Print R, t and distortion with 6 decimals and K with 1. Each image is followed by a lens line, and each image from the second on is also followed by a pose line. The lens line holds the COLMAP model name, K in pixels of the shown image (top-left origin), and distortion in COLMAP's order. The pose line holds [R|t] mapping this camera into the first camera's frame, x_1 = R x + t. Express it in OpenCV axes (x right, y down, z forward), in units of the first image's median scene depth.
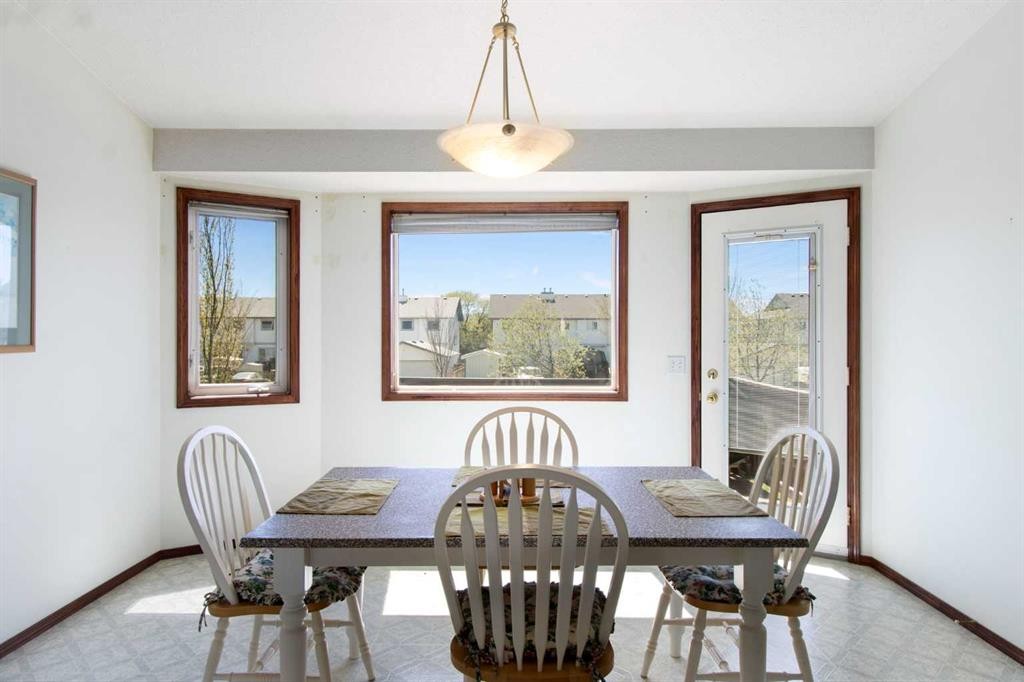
lens RADIAL K [[605.9, 0, 512.0], [0, 605.9, 341.0], [0, 0, 1]] dist [0.007615, 0.000062]
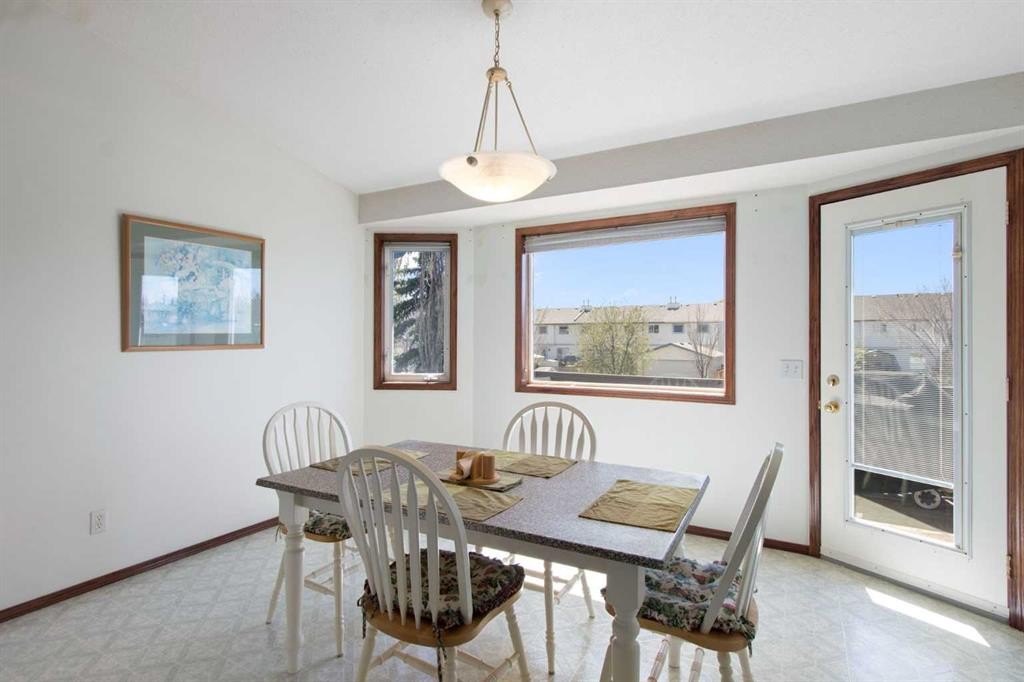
lens RADIAL K [[517.7, 0, 512.0], [0, 517.7, 341.0], [0, 0, 1]] dist [0.000906, 0.000626]
pose [[0.873772, 0.002939, -0.486327, 0.306676], [-0.004560, 0.999987, -0.002149, -0.001068], [0.486315, 0.004095, 0.873774, 0.095848]]
